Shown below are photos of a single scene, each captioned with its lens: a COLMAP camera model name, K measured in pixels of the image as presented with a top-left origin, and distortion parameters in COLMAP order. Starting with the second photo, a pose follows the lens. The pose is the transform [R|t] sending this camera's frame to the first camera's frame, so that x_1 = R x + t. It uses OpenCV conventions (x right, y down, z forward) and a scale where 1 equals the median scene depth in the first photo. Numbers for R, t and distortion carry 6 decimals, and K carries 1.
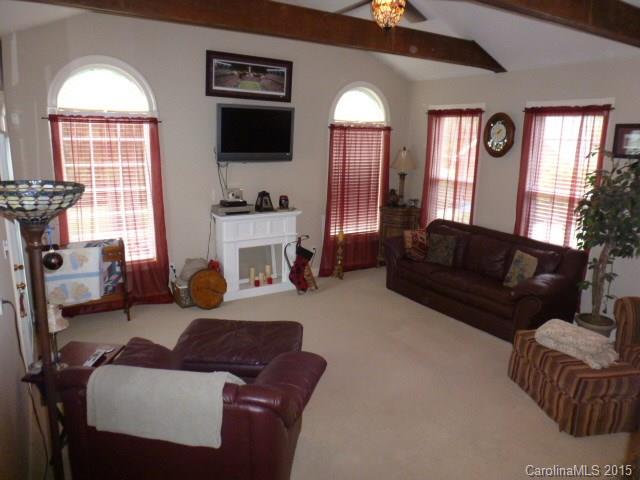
lens RADIAL K [[457.2, 0, 320.0], [0, 457.2, 240.0], [0, 0, 1]] dist [-0.038143, 0.000348]
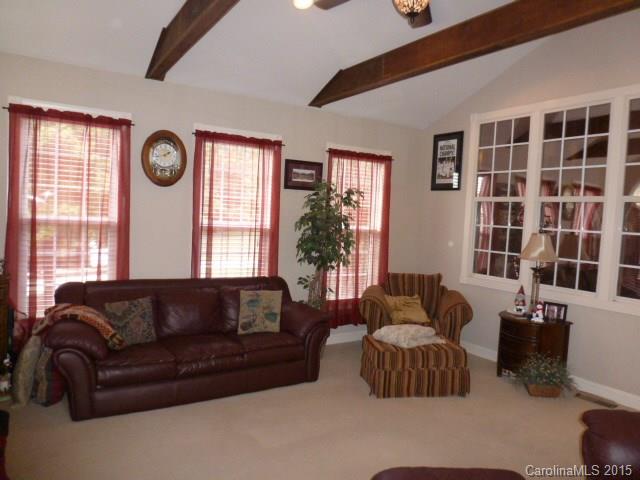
lens RADIAL K [[457.2, 0, 320.0], [0, 457.2, 240.0], [0, 0, 1]] dist [-0.038143, 0.000348]
pose [[-0.019387, -0.086973, 0.996022, -0.435062], [0.174319, 0.980657, 0.089025, -0.123888], [-0.984498, 0.175351, -0.003851, 0.812755]]
